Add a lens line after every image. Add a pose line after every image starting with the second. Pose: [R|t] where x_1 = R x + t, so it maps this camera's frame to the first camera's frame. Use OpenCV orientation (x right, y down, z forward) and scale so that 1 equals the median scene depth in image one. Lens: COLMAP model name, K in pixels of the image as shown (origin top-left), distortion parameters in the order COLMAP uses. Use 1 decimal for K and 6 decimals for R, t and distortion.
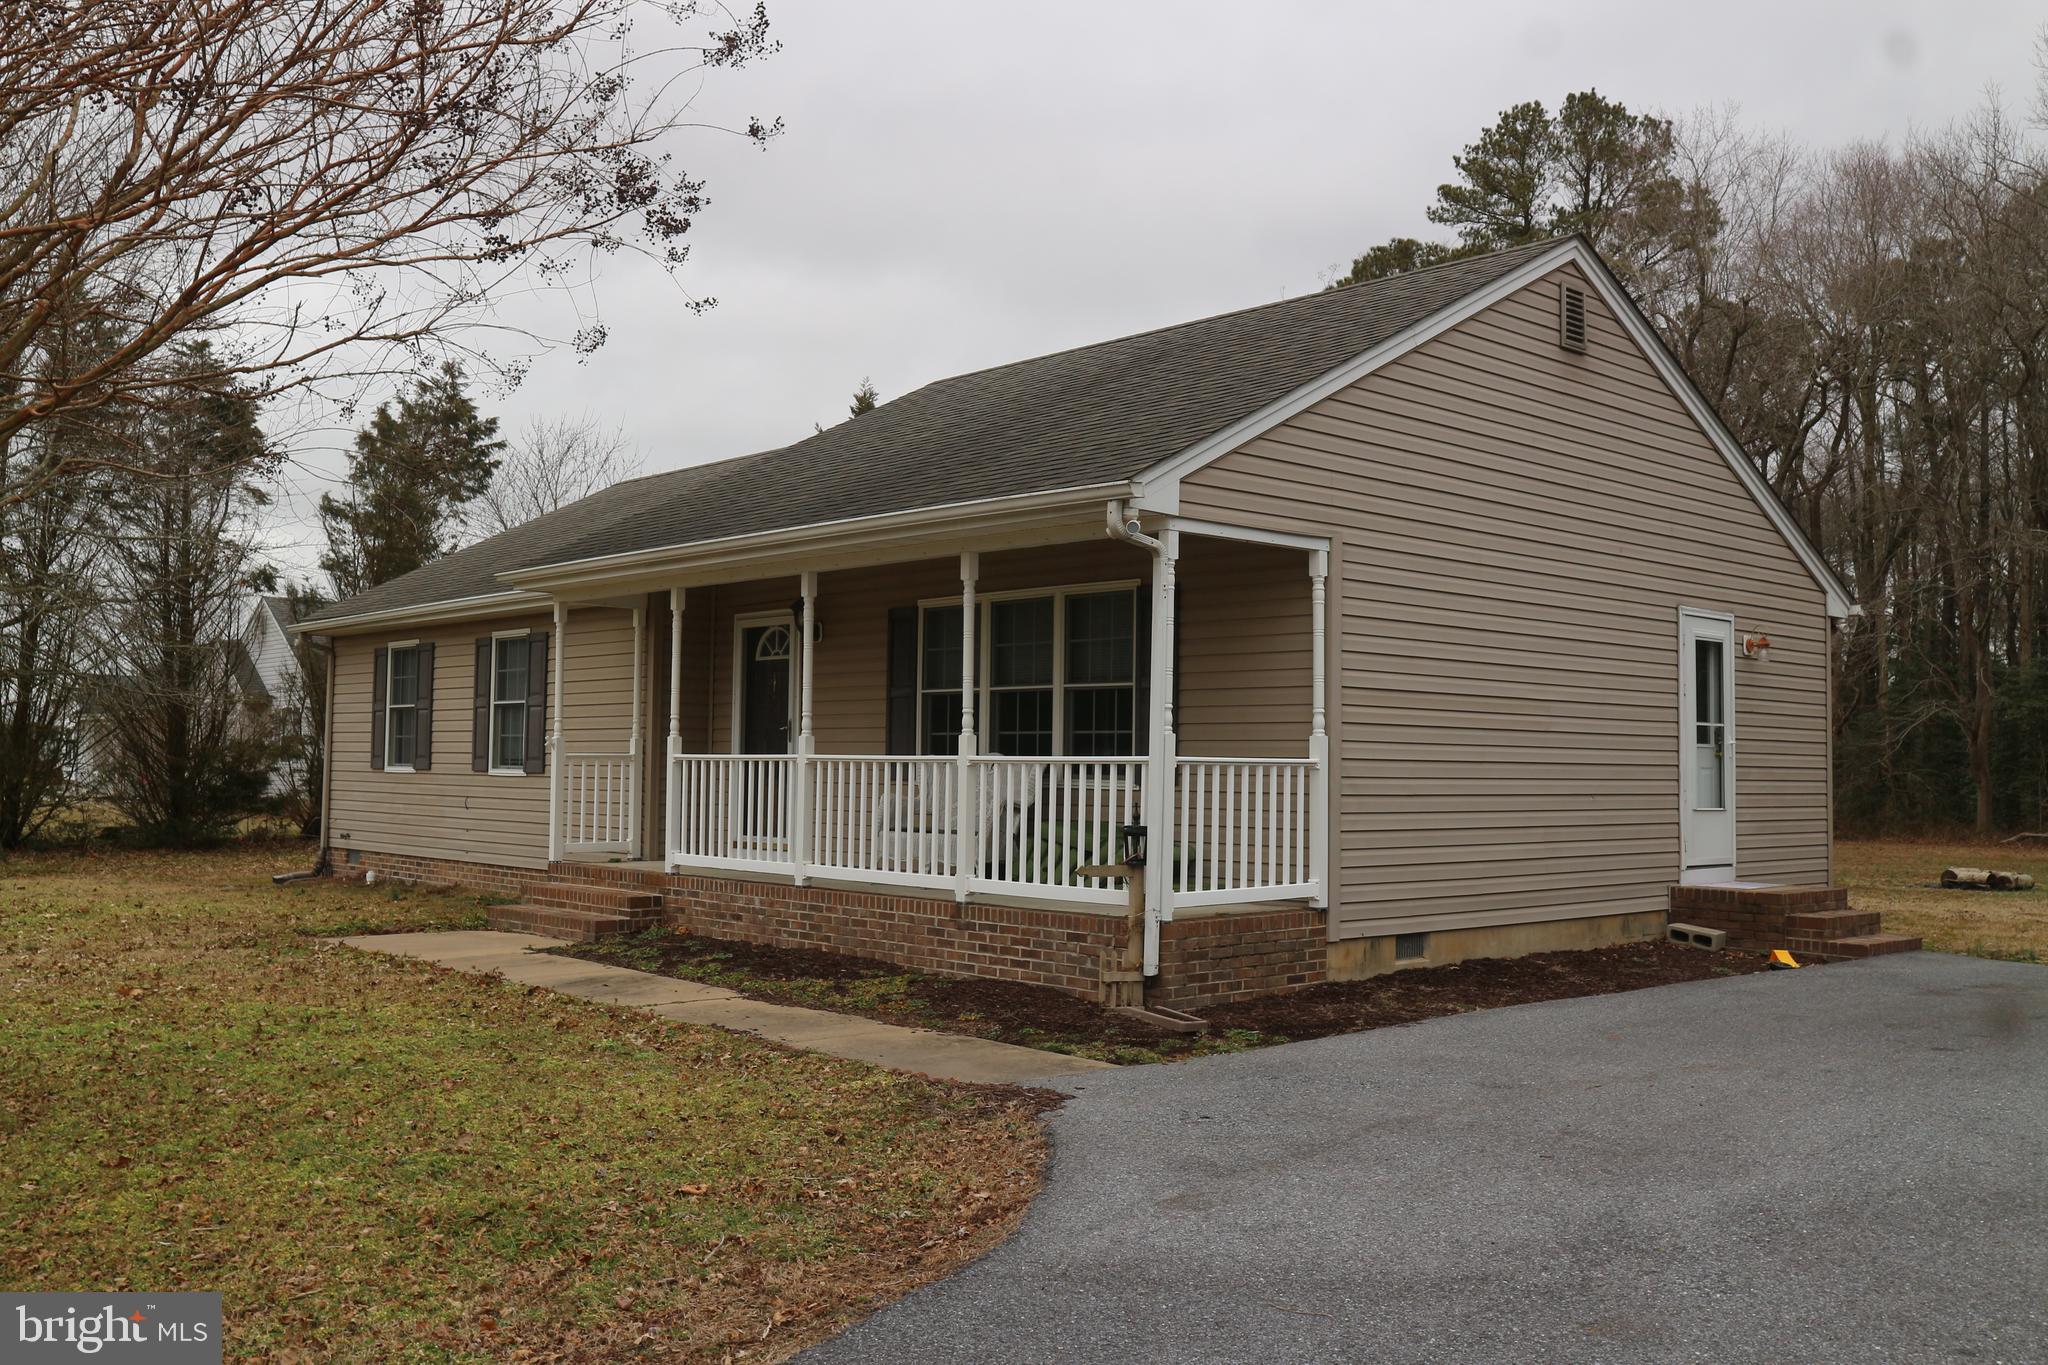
lens RADIAL K [[1816.7, 0, 1004.3], [0, 1816.7, 736.7], [0, 0, 1]] dist [-0.028870, 0.019288]
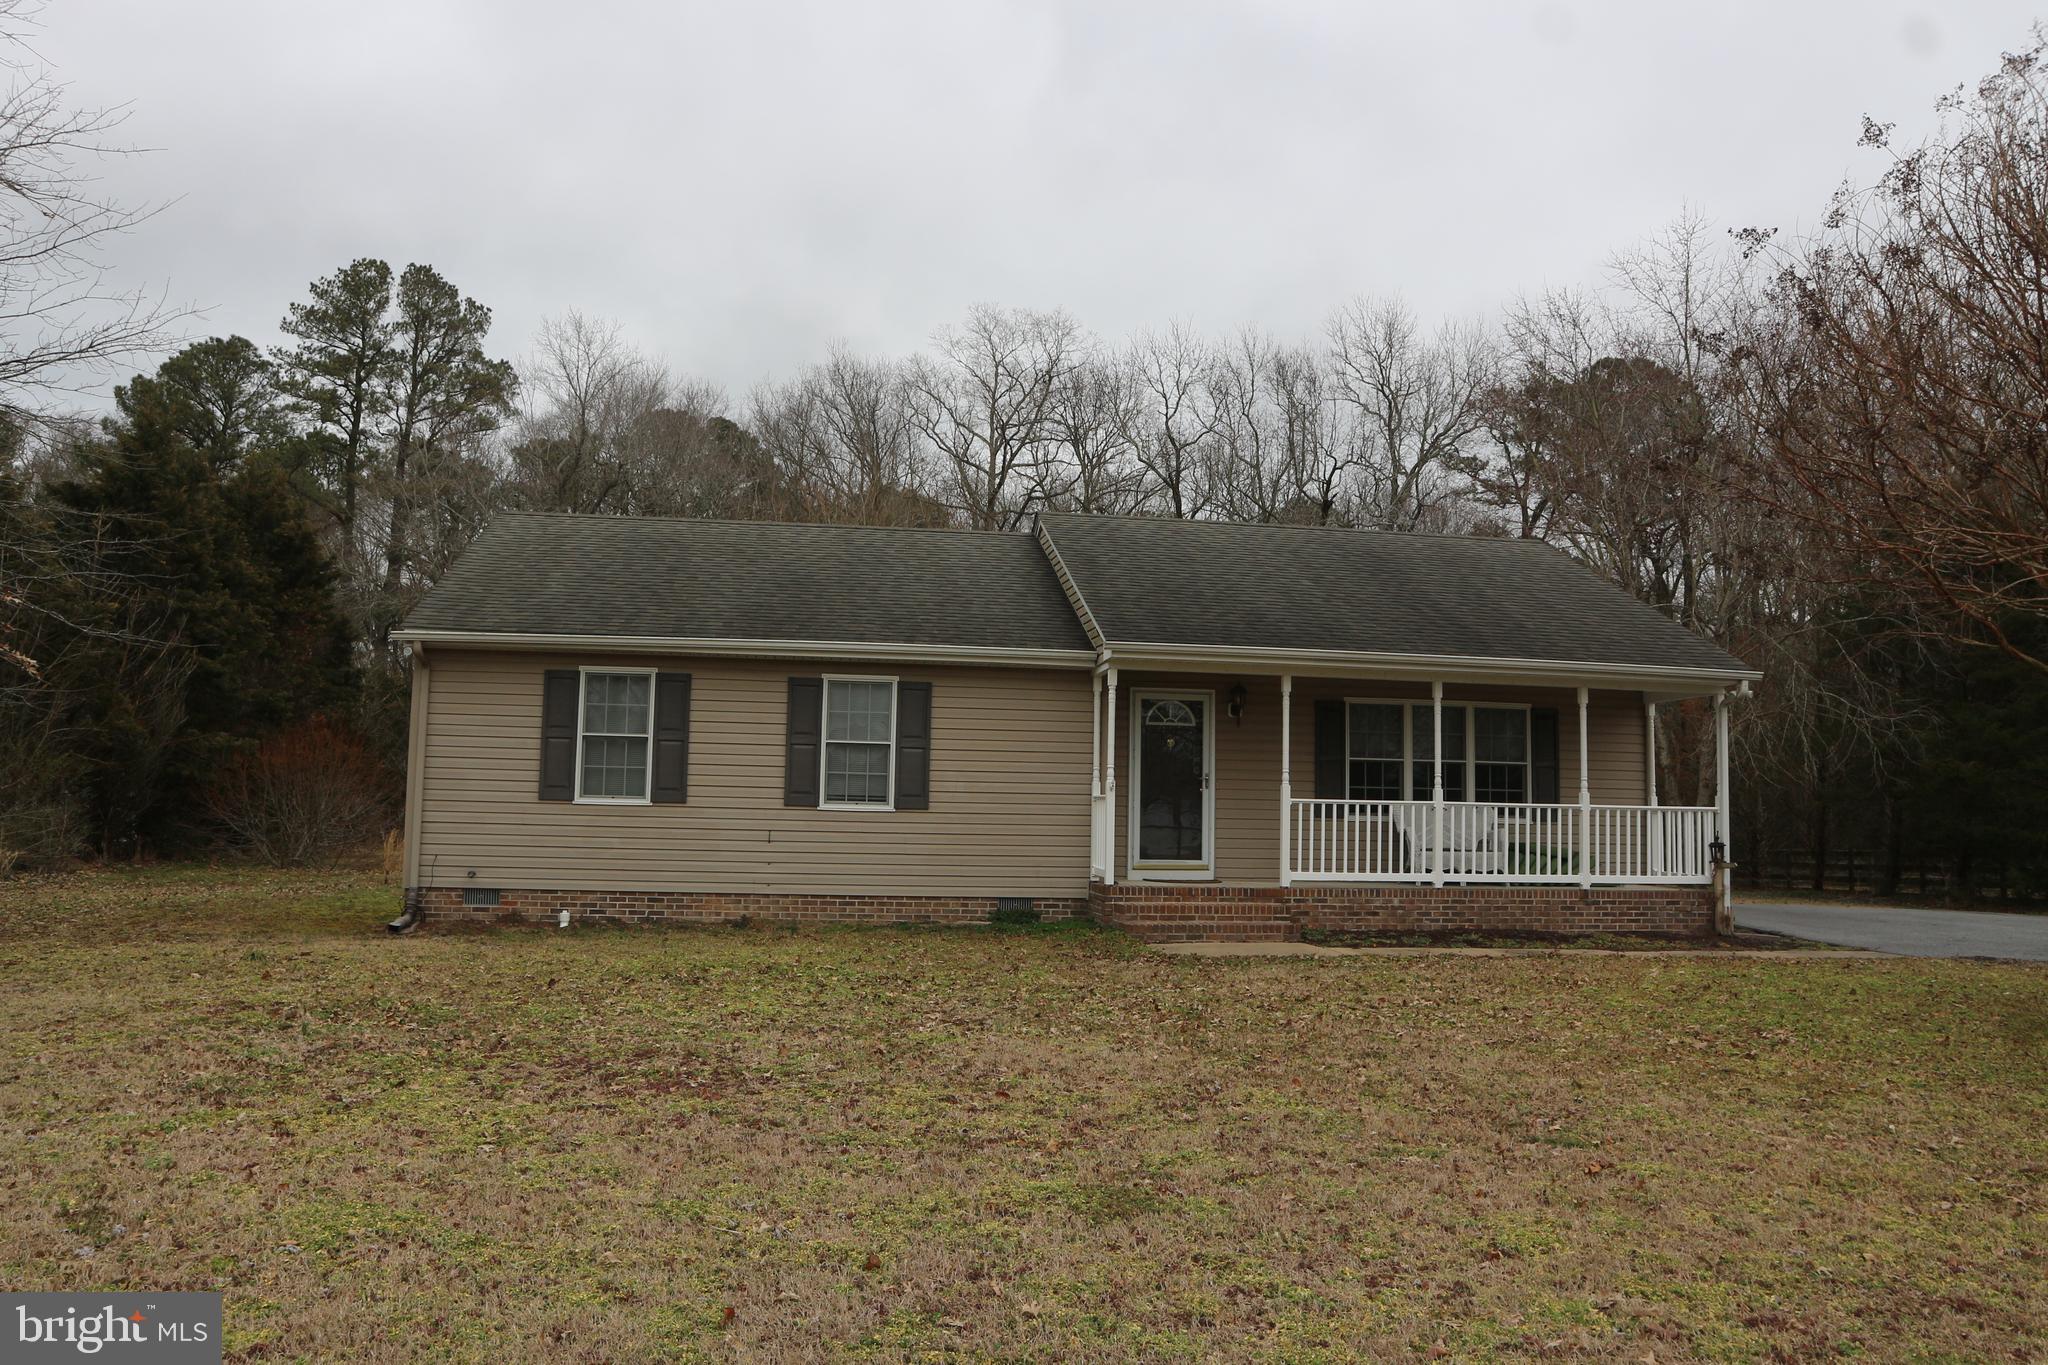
lens RADIAL K [[1413.0, 0, 1018.7], [0, 1413.0, 753.9], [0, 0, 1]] dist [-0.104129, 0.020471]
pose [[0.553297, 0.038827, 0.832079, -1.134488], [-0.026668, 0.999227, -0.028893, 0.011824], [-0.832557, -0.006204, 0.553904, 0.572710]]
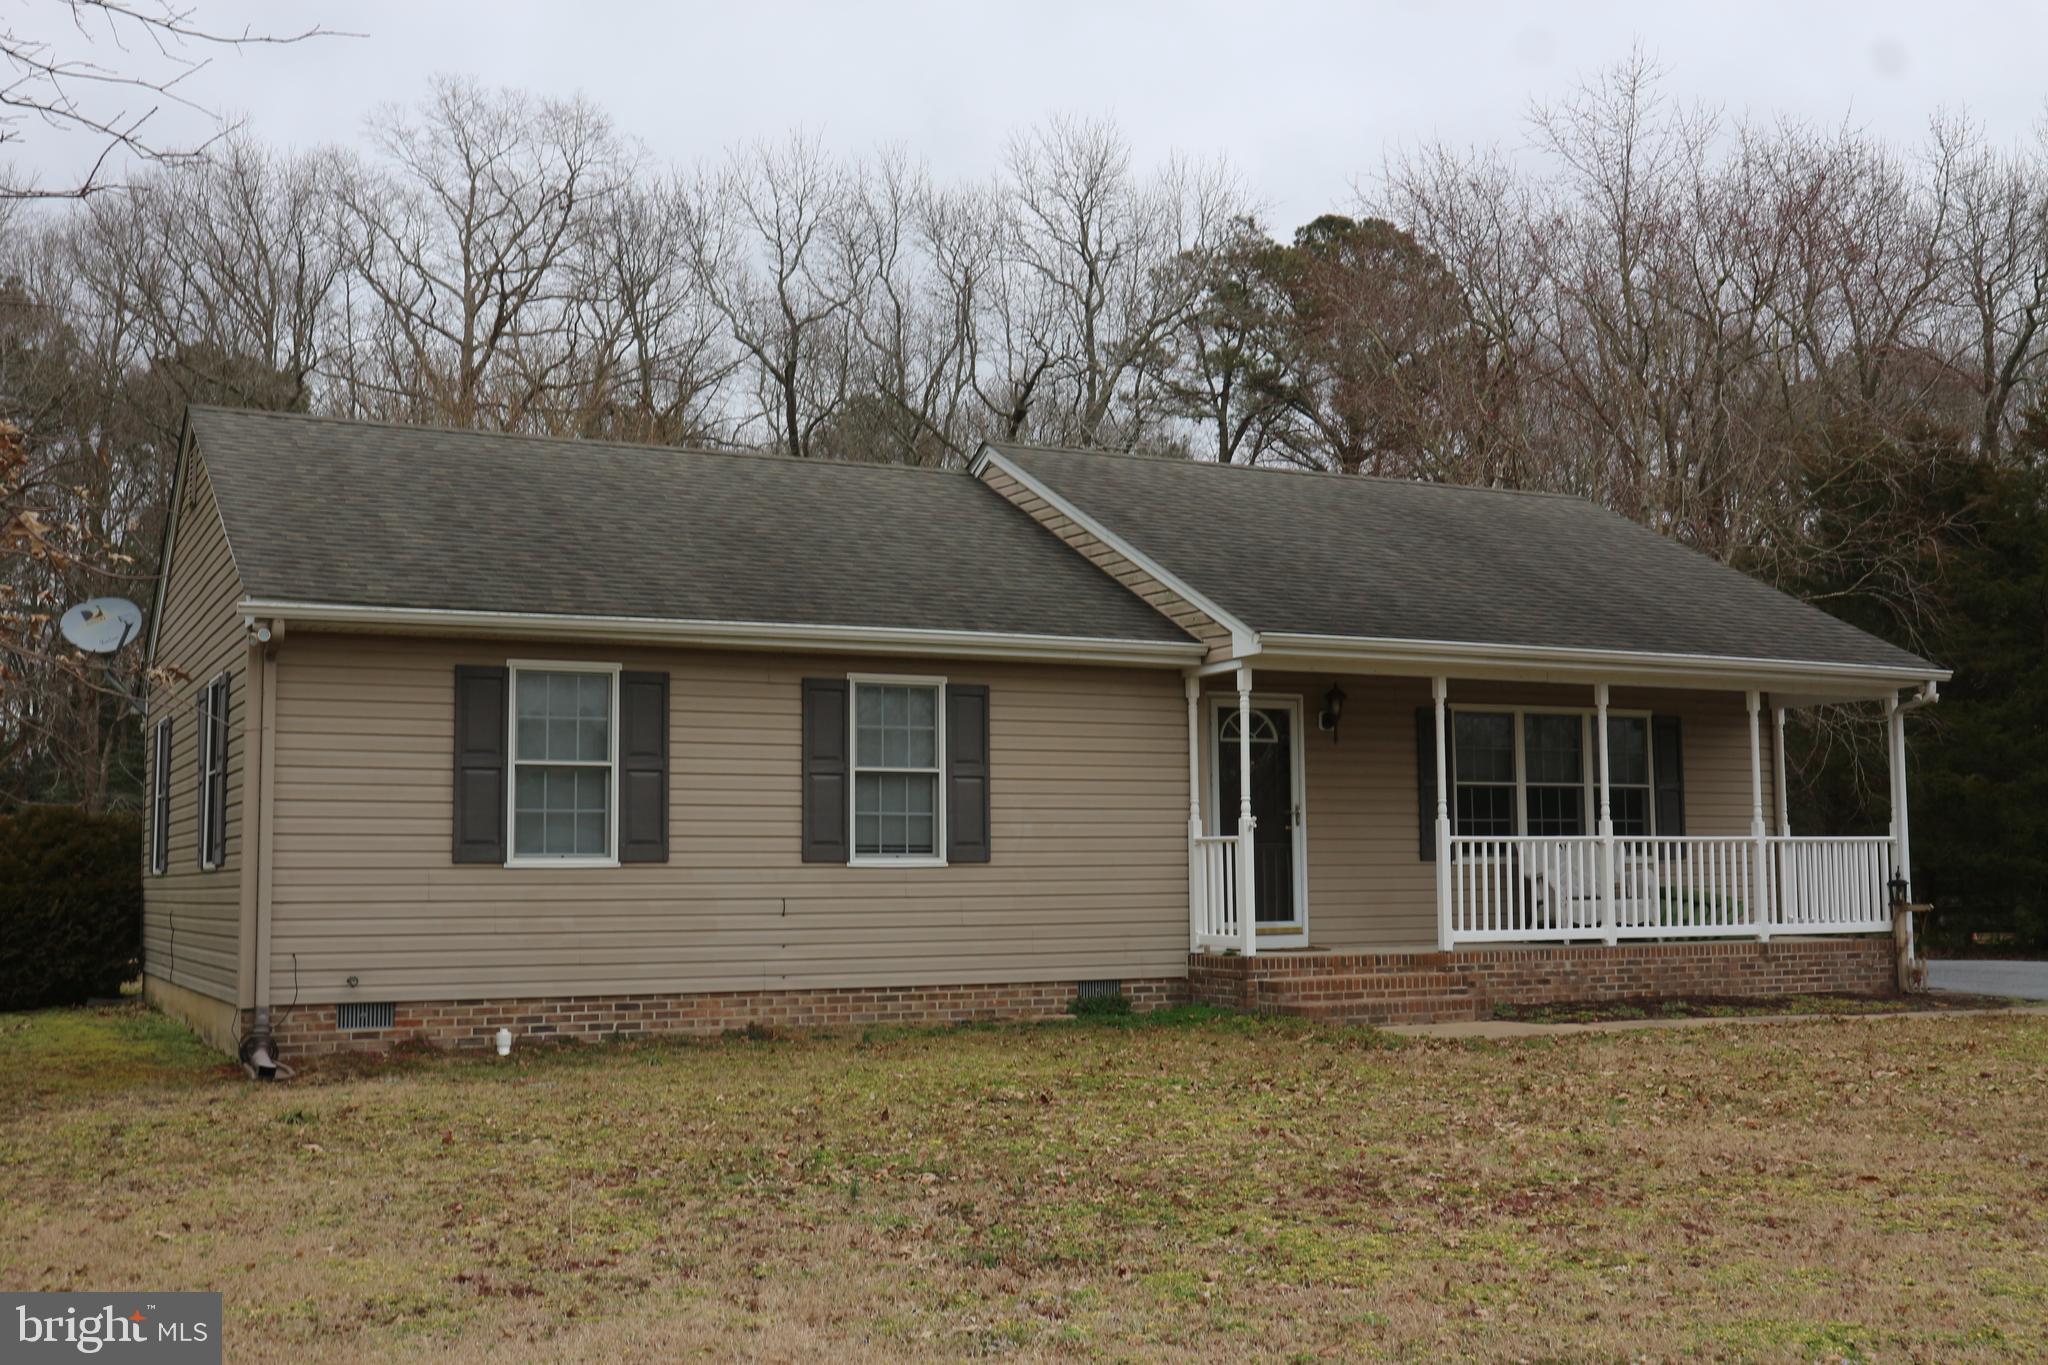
lens RADIAL K [[2140.2, 0, 1032.3], [0, 2140.2, 758.0], [0, 0, 1]] dist [0.005837, 0.000000]
pose [[0.261106, 0.041232, 0.964429, -1.393788], [-0.003831, 0.999124, -0.041678, 0.016535], [-0.965303, 0.007188, 0.261035, 0.885496]]
